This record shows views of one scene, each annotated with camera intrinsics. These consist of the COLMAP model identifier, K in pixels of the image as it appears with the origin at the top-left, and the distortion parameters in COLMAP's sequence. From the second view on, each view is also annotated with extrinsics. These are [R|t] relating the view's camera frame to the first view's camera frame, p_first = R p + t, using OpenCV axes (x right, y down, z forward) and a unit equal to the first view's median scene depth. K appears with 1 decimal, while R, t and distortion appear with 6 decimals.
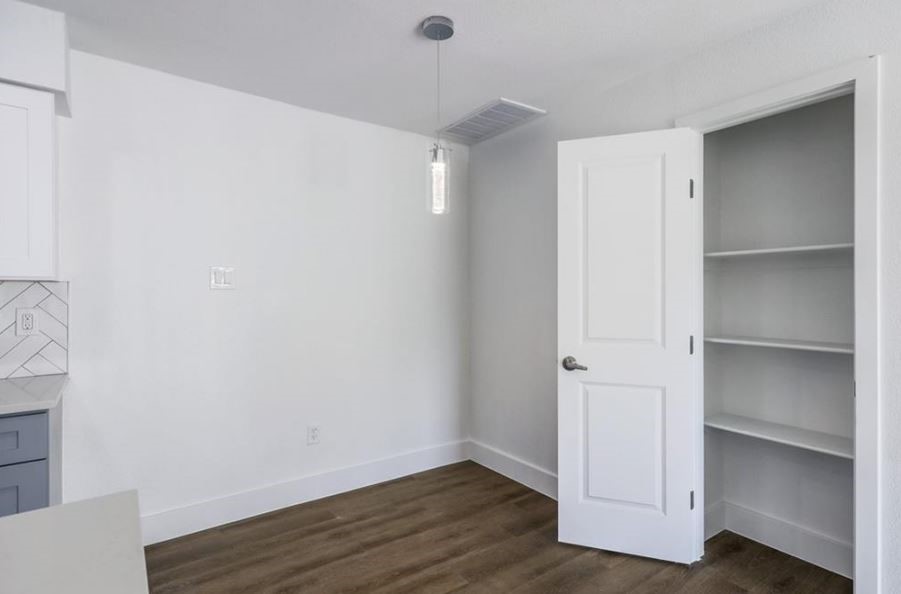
lens RADIAL K [[472.8, 0, 454.3], [0, 472.8, 295.5], [0, 0, 1]] dist [0.011476, -0.000262]
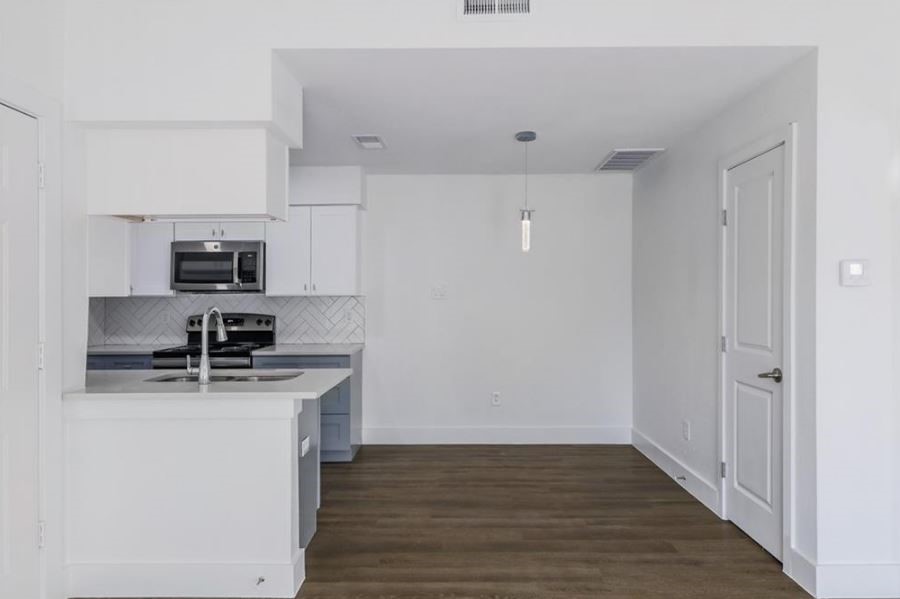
lens RADIAL K [[590.6, 0, 458.9], [0, 590.6, 294.5], [0, 0, 1]] dist [0.008818, -0.002606]
pose [[0.804966, -0.003808, -0.593309, 0.881278], [-0.000482, 0.999975, -0.007071, -0.016458], [0.593321, 0.005978, 0.804944, -0.671129]]
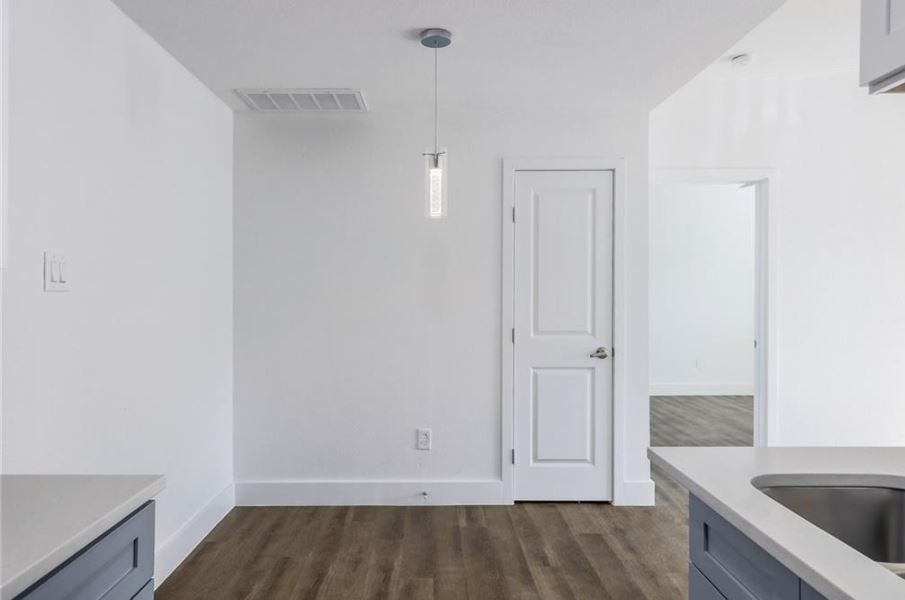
lens RADIAL K [[593.9, 0, 452.9], [0, 593.9, 298.7], [0, 0, 1]] dist [0.008818, -0.002606]
pose [[0.577621, -0.008497, 0.816261, -0.928814], [0.004877, 0.999964, 0.006957, -0.011500], [-0.816290, -0.000038, 0.577642, 0.202575]]
